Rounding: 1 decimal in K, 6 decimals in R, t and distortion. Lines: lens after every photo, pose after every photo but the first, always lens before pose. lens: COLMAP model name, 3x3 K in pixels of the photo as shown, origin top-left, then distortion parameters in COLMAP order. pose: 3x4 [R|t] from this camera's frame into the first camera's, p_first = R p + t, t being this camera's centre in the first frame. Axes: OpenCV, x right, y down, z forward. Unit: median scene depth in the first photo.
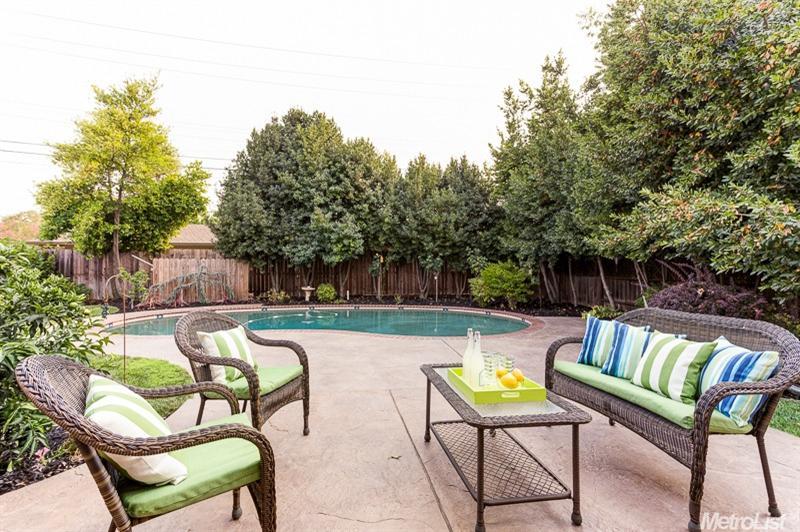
lens RADIAL K [[379.5, 0, 407.4], [0, 379.5, 262.8], [0, 0, 1]] dist [0.035271, 0.000415]
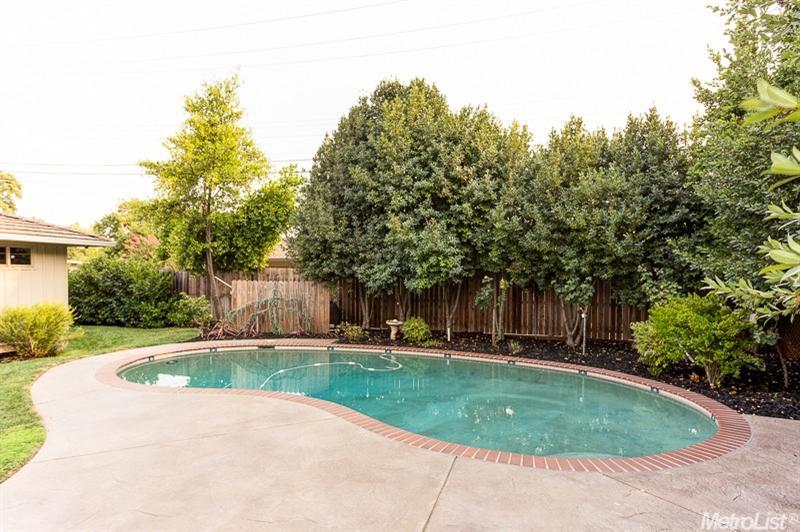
lens RADIAL K [[468.2, 0, 402.7], [0, 468.2, 283.4], [0, 0, 1]] dist [0.019307, 0.001669]
pose [[0.892170, 0.016207, -0.451409, 0.164628], [-0.007547, 0.999751, 0.020980, -0.028068], [0.451637, -0.015311, 0.892071, 0.200494]]
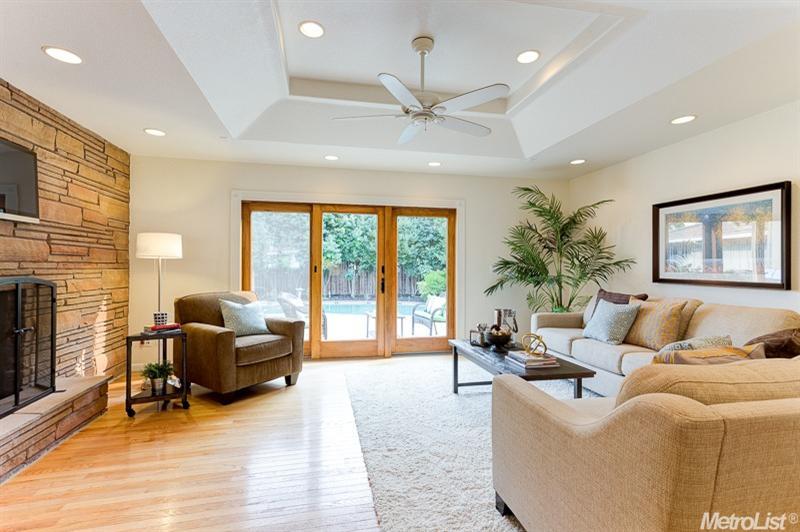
lens RADIAL K [[359.2, 0, 399.6], [0, 359.2, 266.2], [0, 0, 1]] dist [0.017040, 0.000199]
pose [[0.998678, 0.000251, 0.051401, 0.026938], [-0.000084, 0.999995, -0.003253, -0.010765], [-0.051402, 0.003244, 0.998673, -0.302020]]
